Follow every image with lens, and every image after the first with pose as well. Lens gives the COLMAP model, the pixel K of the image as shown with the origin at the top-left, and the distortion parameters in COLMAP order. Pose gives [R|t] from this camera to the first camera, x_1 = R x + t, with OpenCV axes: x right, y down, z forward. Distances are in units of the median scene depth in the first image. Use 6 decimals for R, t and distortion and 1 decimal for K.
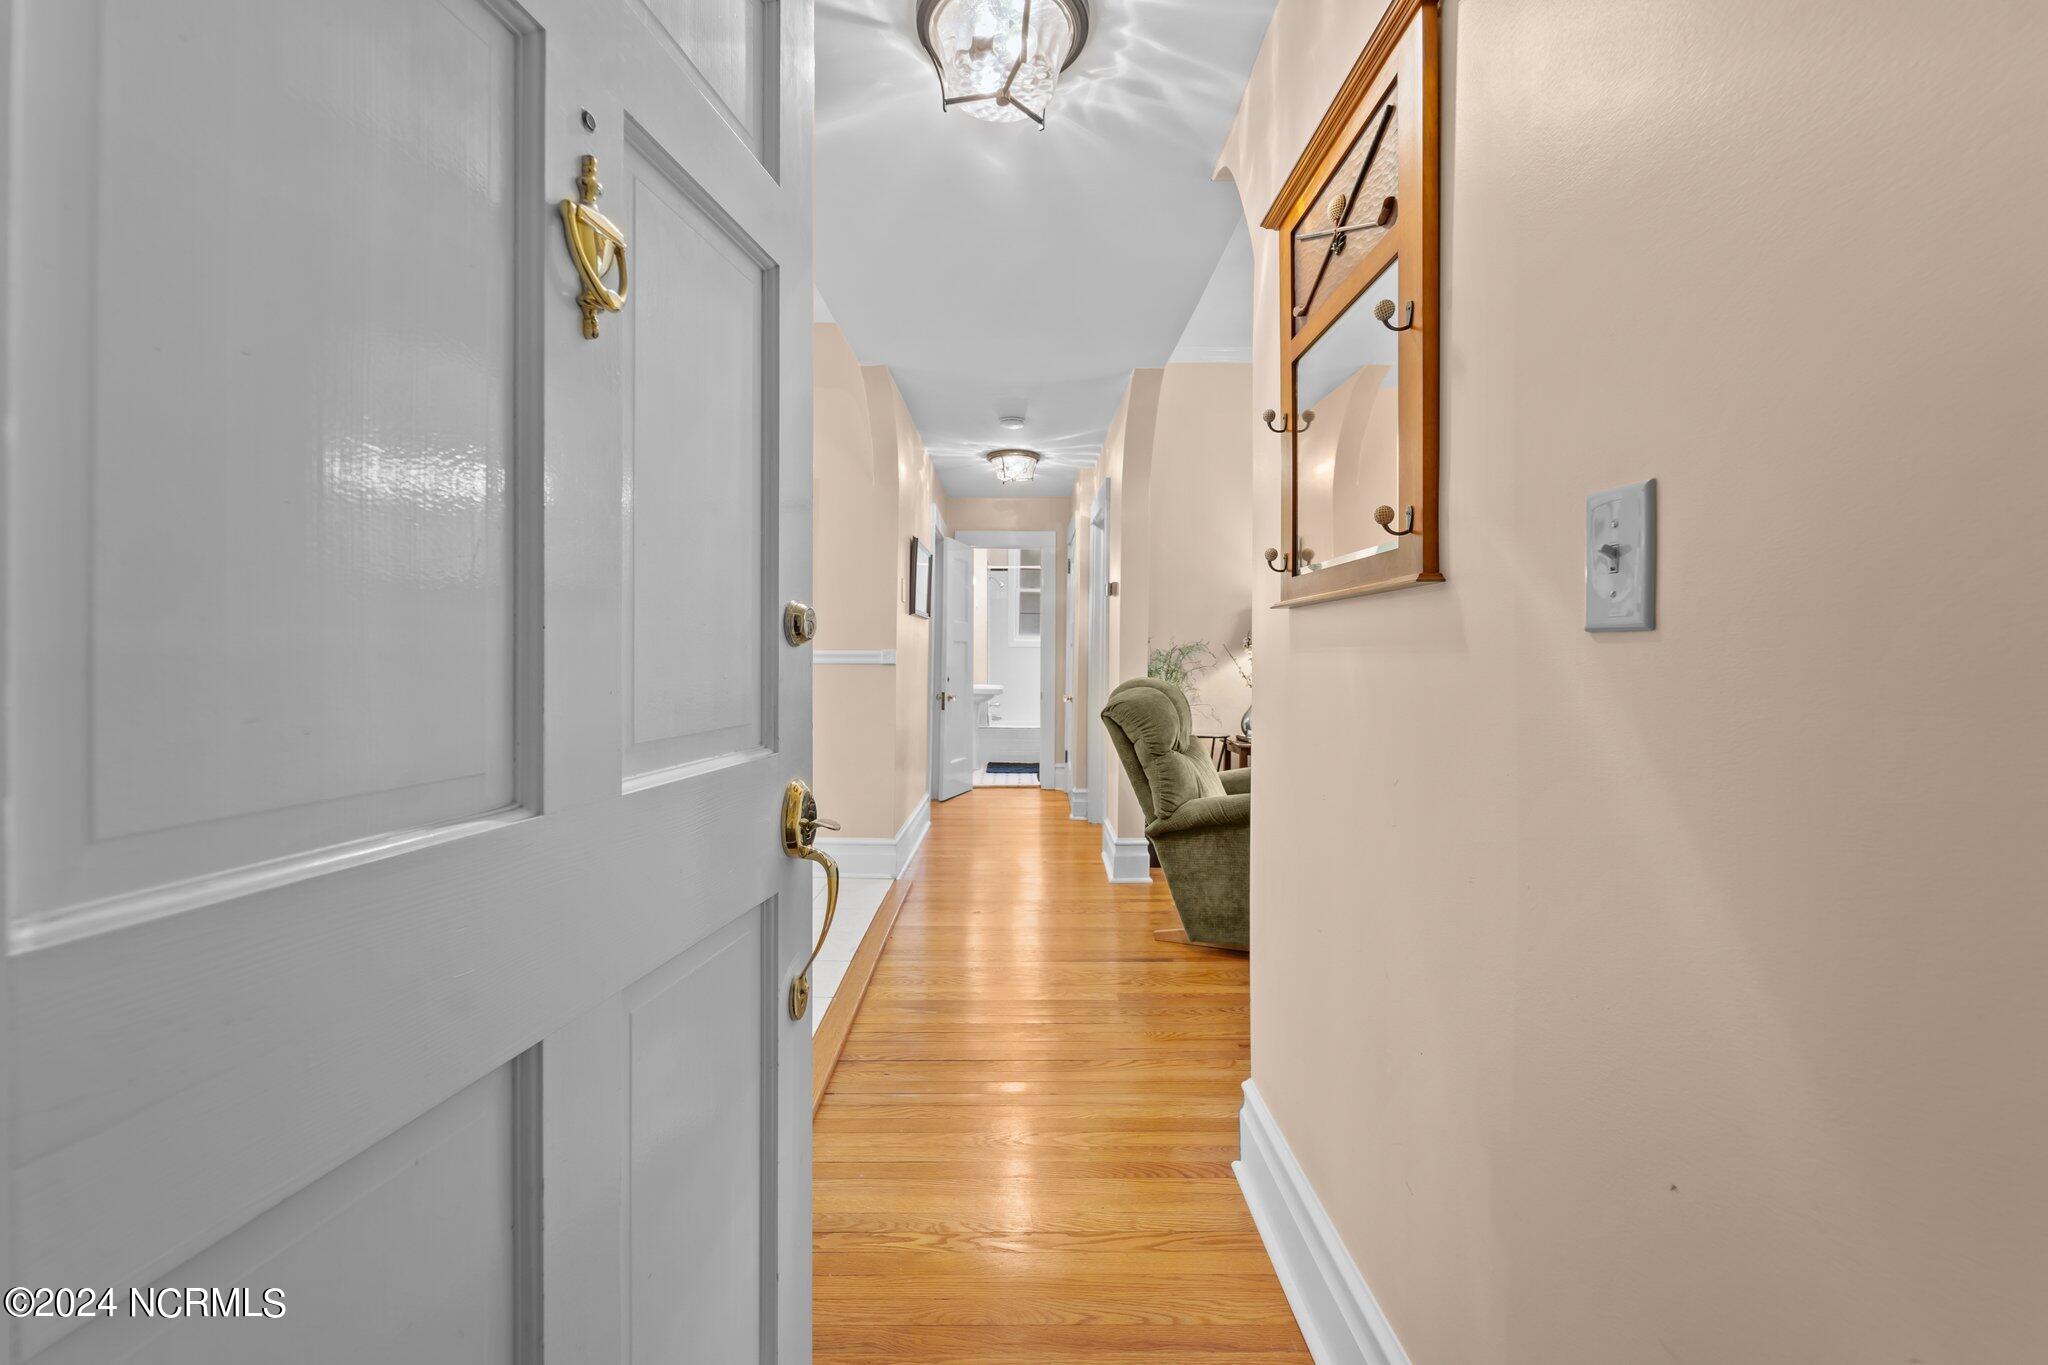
lens RADIAL K [[887.3, 0, 1019.5], [0, 887.3, 663.1], [0, 0, 1]] dist [0.000735, 0.000052]
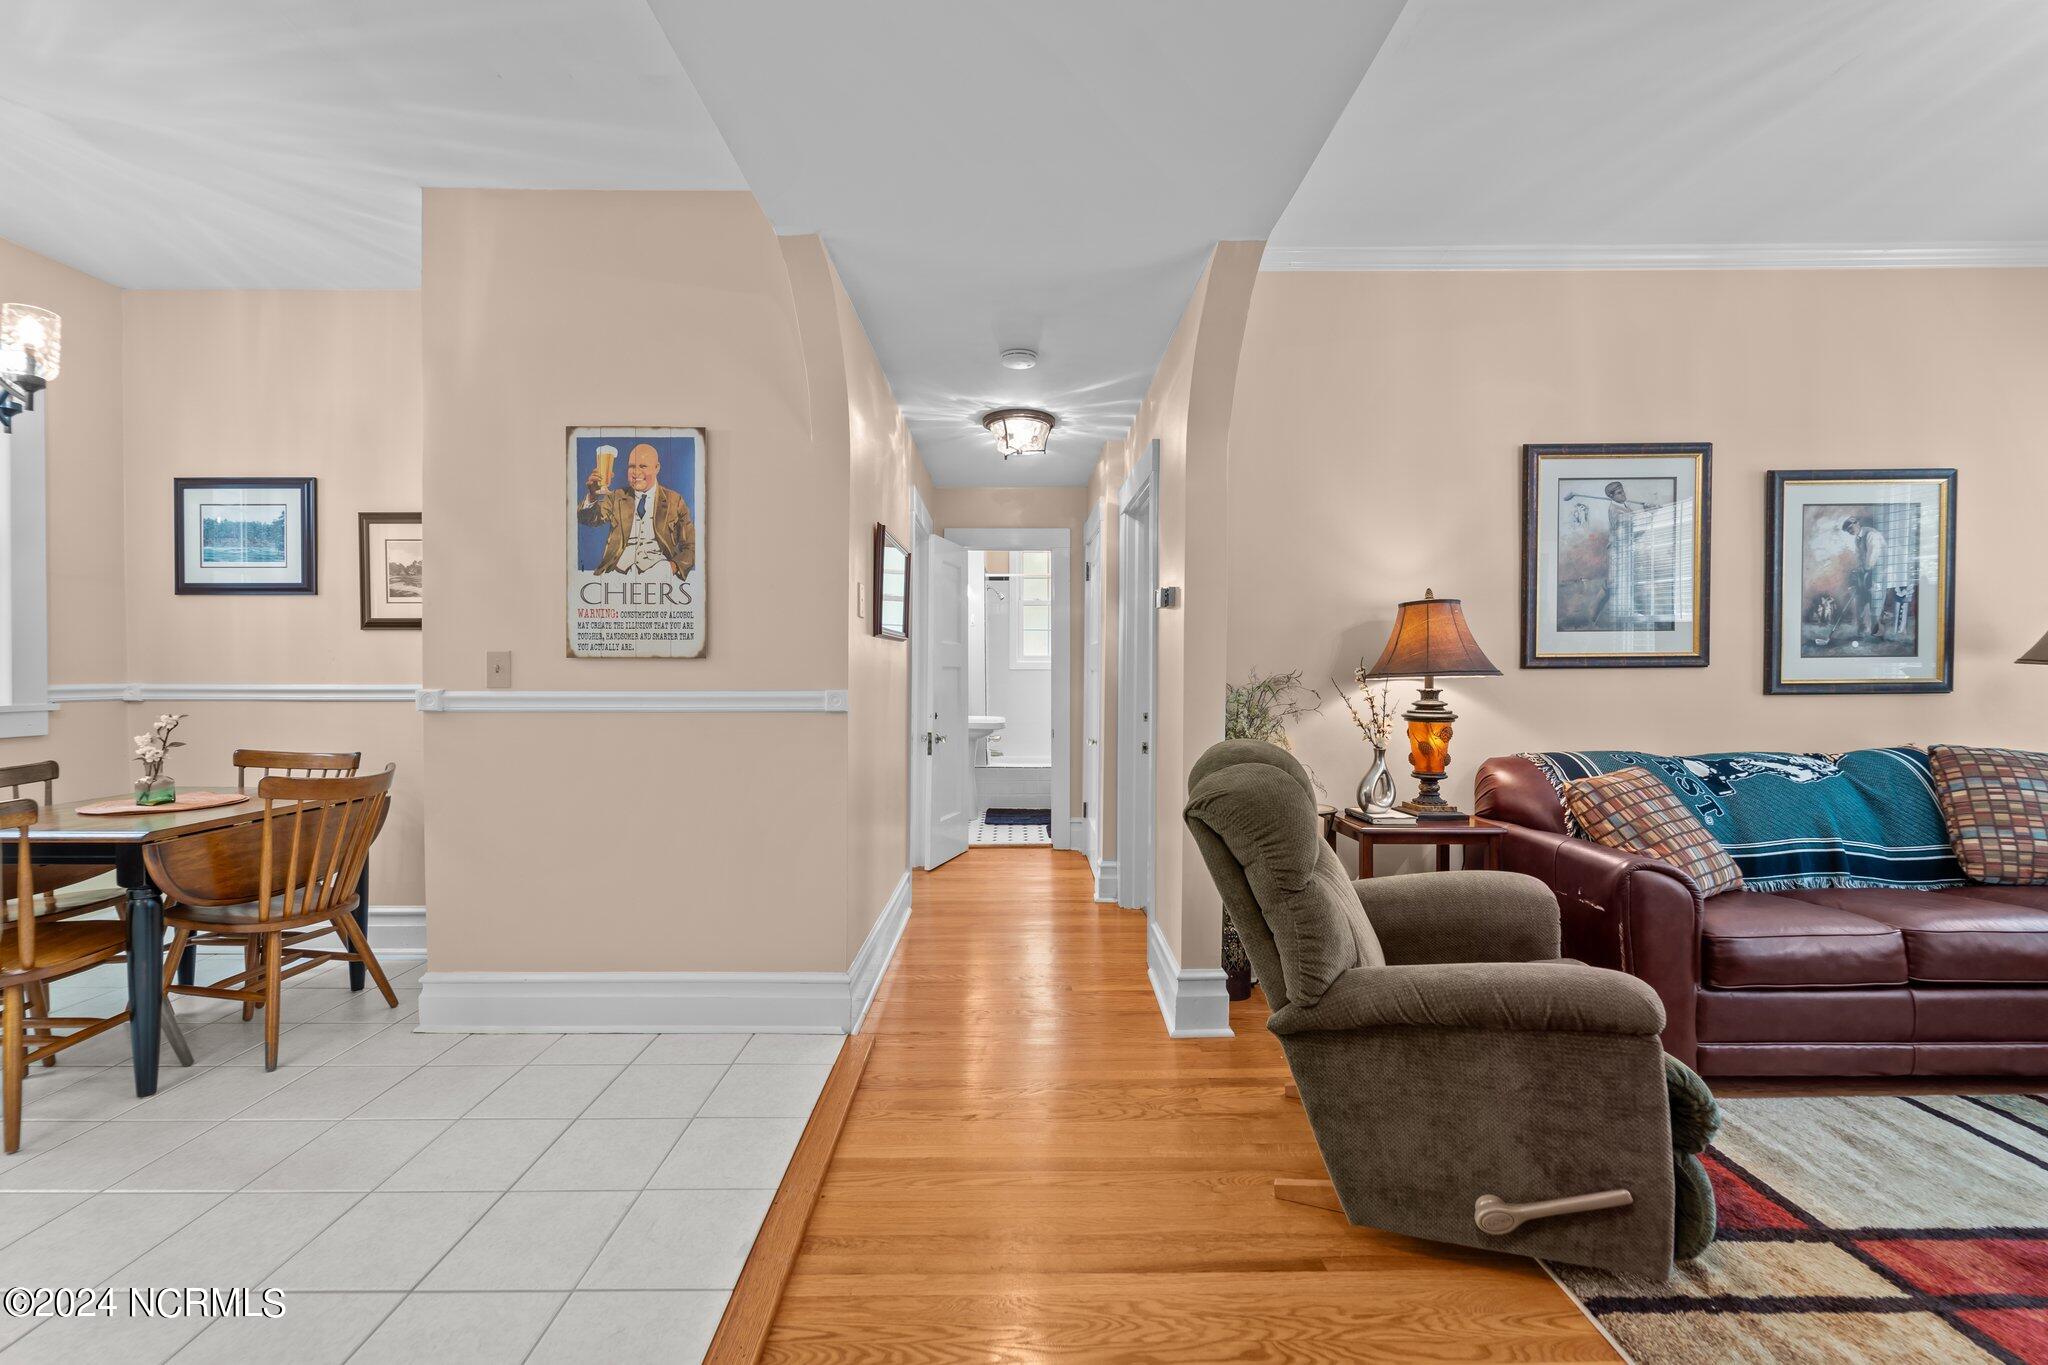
lens RADIAL K [[887.3, 0, 1026.0], [0, 887.3, 693.0], [0, 0, 1]] dist [0.000735, 0.000052]
pose [[0.999945, -0.005322, 0.009085, -0.009678], [0.005159, 0.999827, 0.017896, -0.019669], [-0.009179, -0.017848, 0.999799, 0.273302]]
